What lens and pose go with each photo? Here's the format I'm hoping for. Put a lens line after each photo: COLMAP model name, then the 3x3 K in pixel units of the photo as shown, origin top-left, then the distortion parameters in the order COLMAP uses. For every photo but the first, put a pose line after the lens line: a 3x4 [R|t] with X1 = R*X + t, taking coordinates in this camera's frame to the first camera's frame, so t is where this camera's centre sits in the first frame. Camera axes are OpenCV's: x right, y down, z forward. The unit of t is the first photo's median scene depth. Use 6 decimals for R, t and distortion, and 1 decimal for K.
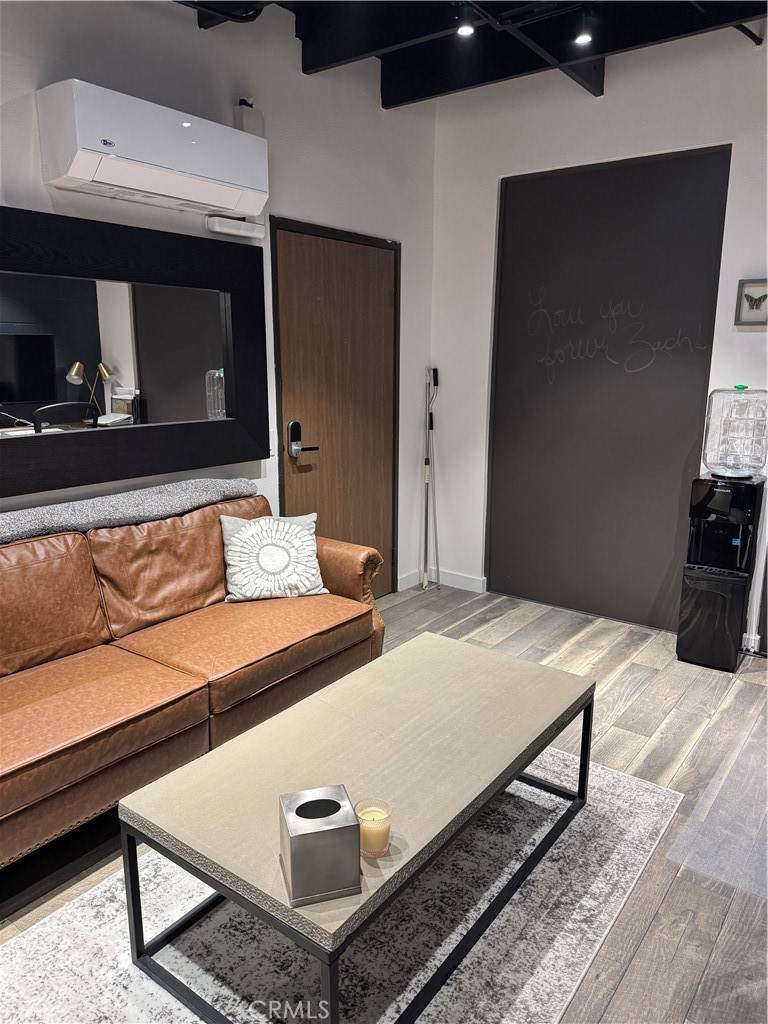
lens RADIAL K [[721.6, 0, 384.0], [0, 721.6, 512.0], [0, 0, 1]] dist [0.110467, -0.146638]
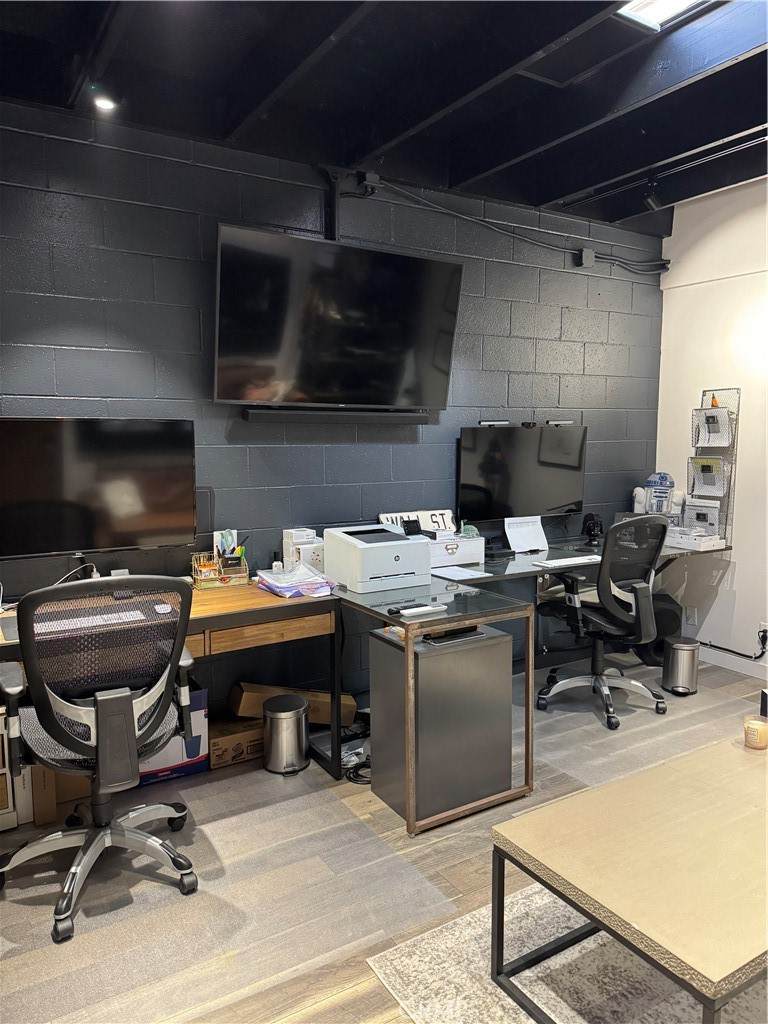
lens RADIAL K [[736.5, 0, 384.0], [0, 736.5, 512.0], [0, 0, 1]] dist [-0.000353, -0.000338]
pose [[-0.929570, -0.040165, 0.366451, 0.073958], [0.083498, 0.945273, 0.315416, -0.248769], [-0.359065, 0.323799, -0.875344, 1.094288]]
